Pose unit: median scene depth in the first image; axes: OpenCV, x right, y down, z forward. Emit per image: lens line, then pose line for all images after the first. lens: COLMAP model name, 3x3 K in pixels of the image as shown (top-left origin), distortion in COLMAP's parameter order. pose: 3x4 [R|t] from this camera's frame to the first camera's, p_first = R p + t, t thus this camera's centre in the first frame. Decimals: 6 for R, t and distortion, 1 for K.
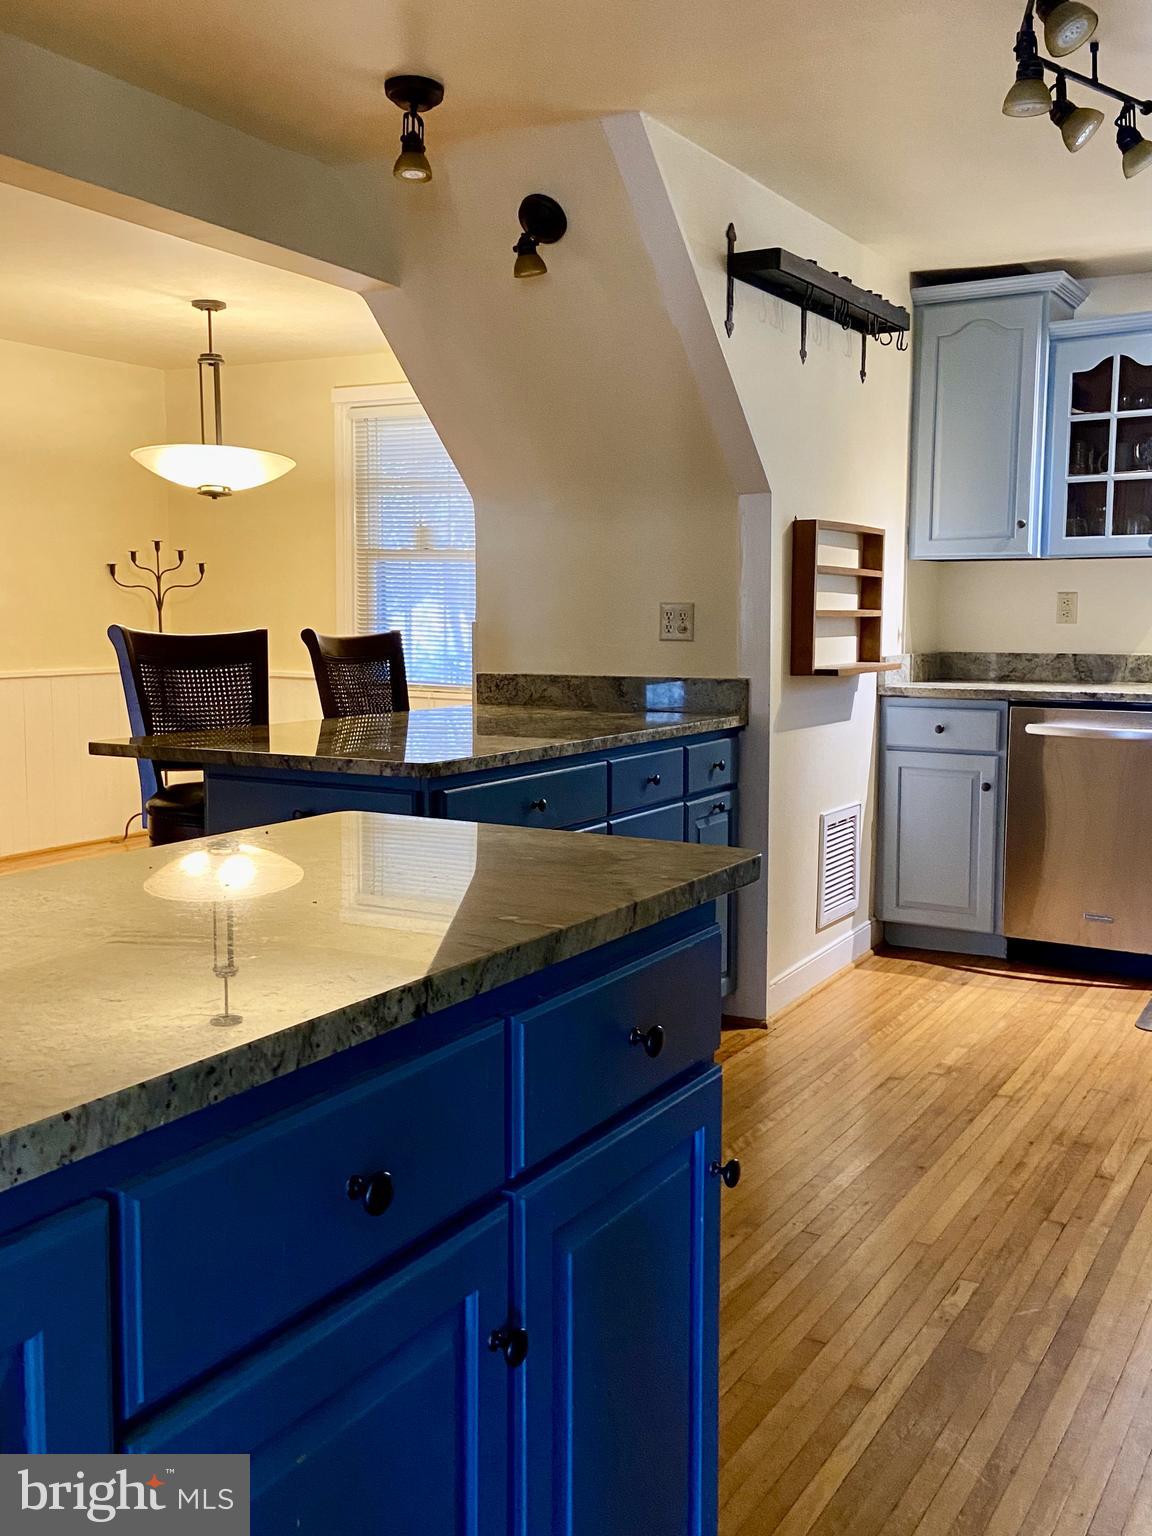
lens RADIAL K [[1500.6, 0, 569.0], [0, 1500.6, 758.4], [0, 0, 1]] dist [0.067786, 0.000000]
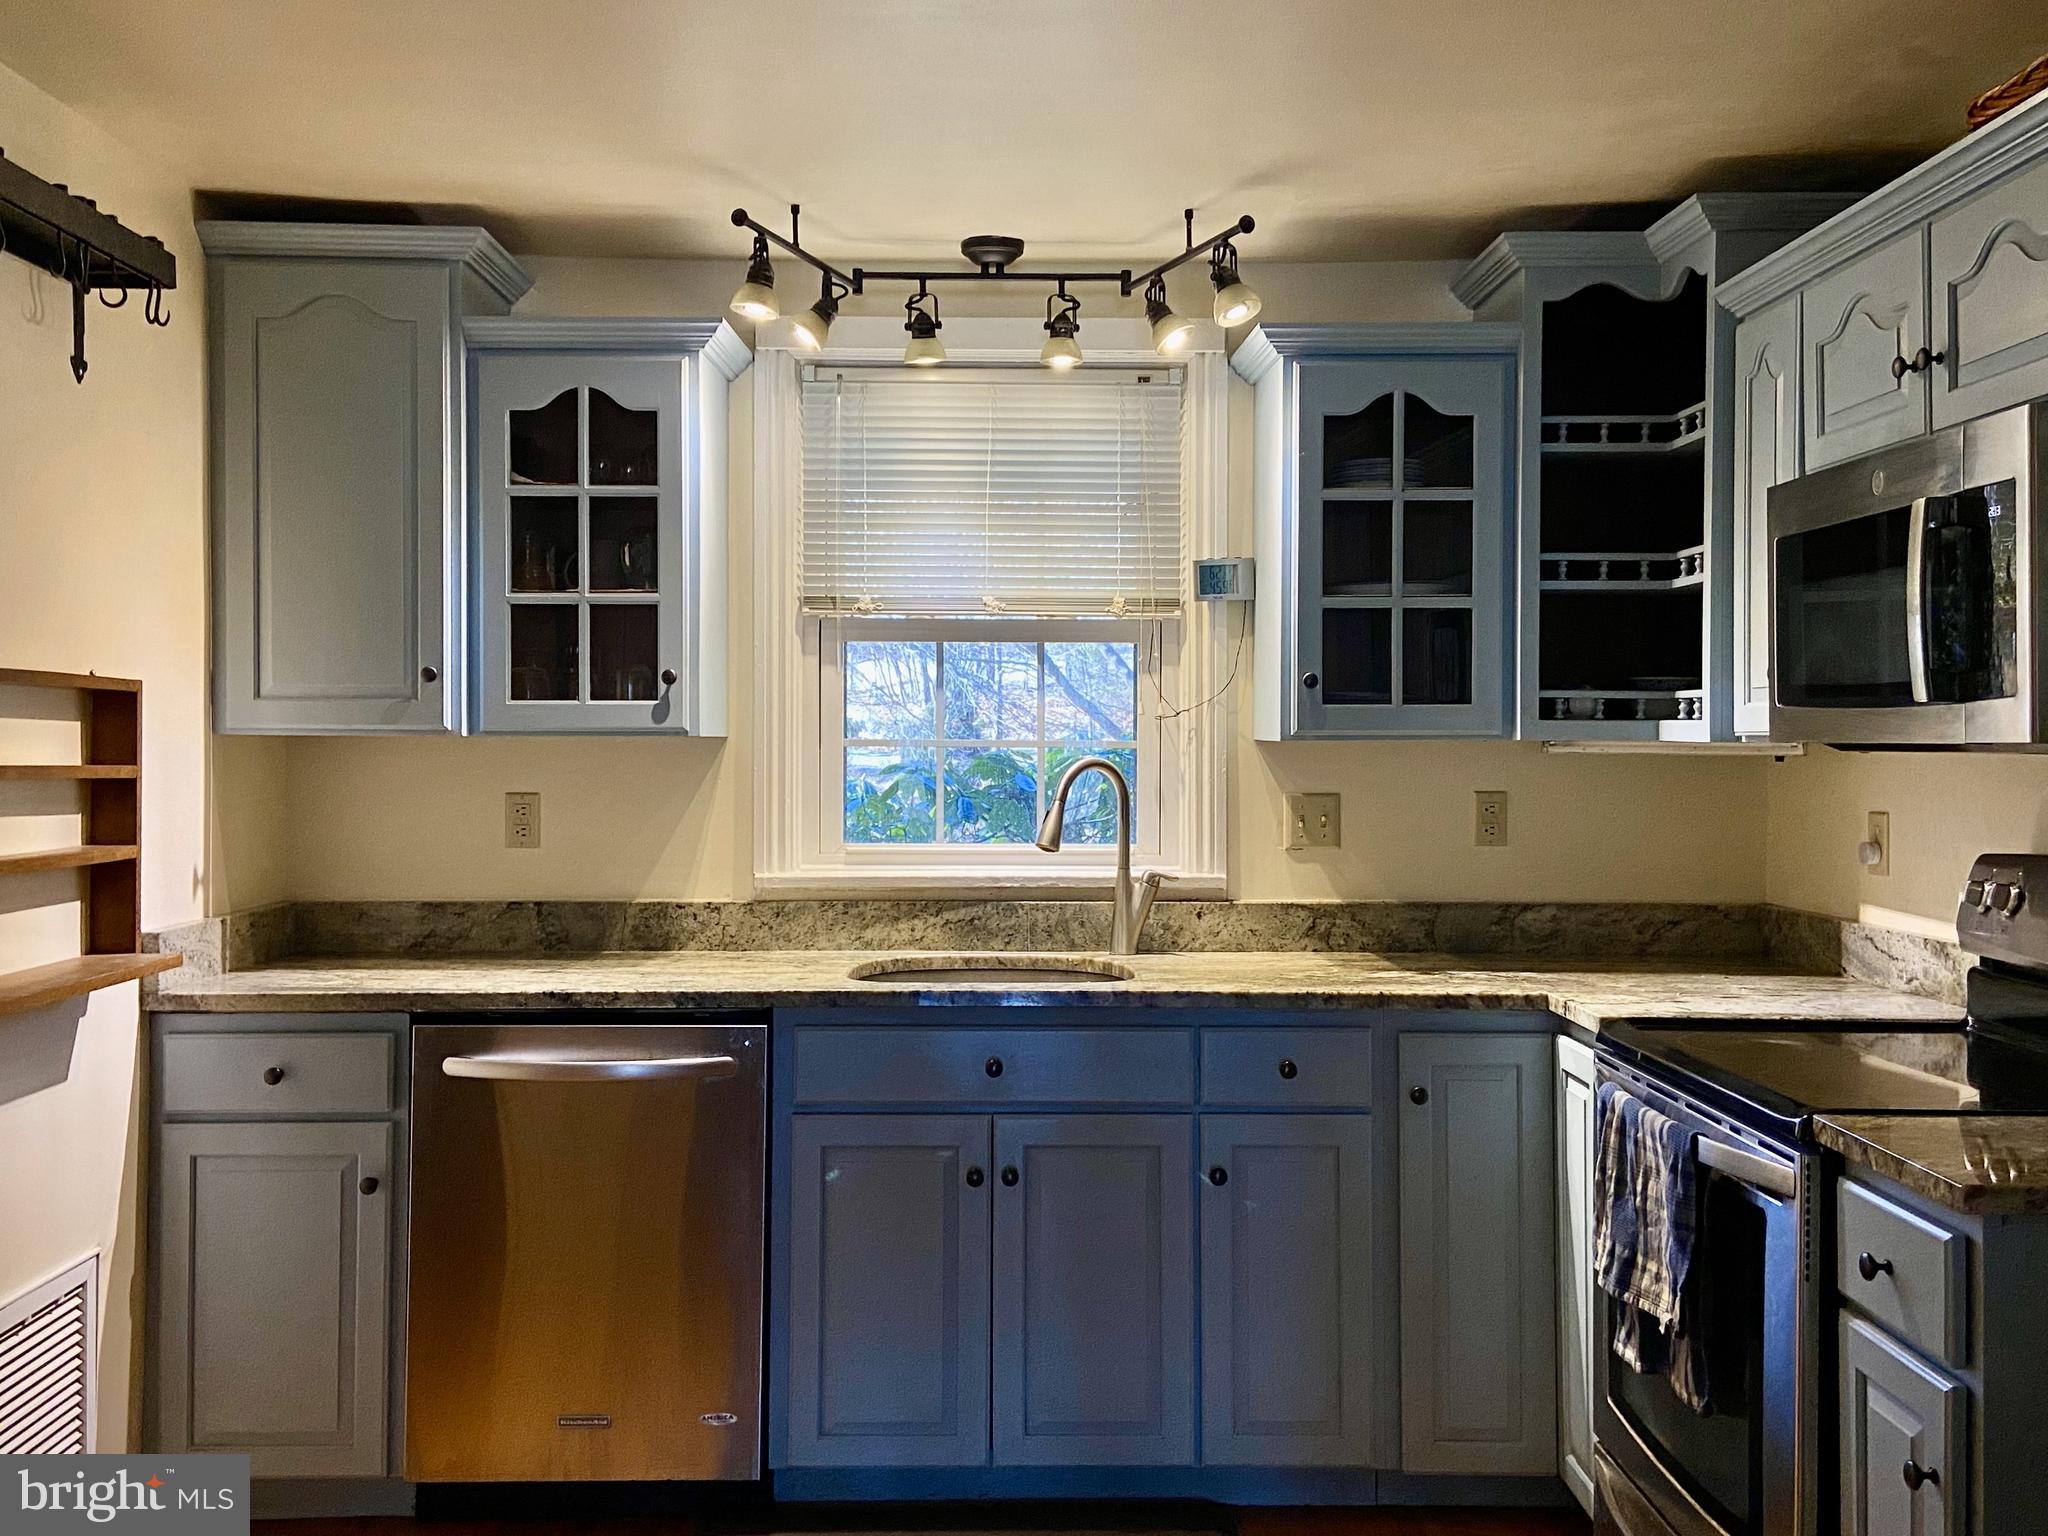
lens RADIAL K [[2000.8, 0, 1016.0], [0, 2000.8, 756.6], [0, 0, 1]] dist [0.067786, 0.000000]
pose [[0.859510, -0.002290, 0.511114, 0.112789], [0.050820, 0.995418, -0.081001, -0.057627], [-0.508587, 0.095596, 0.855687, 0.283187]]
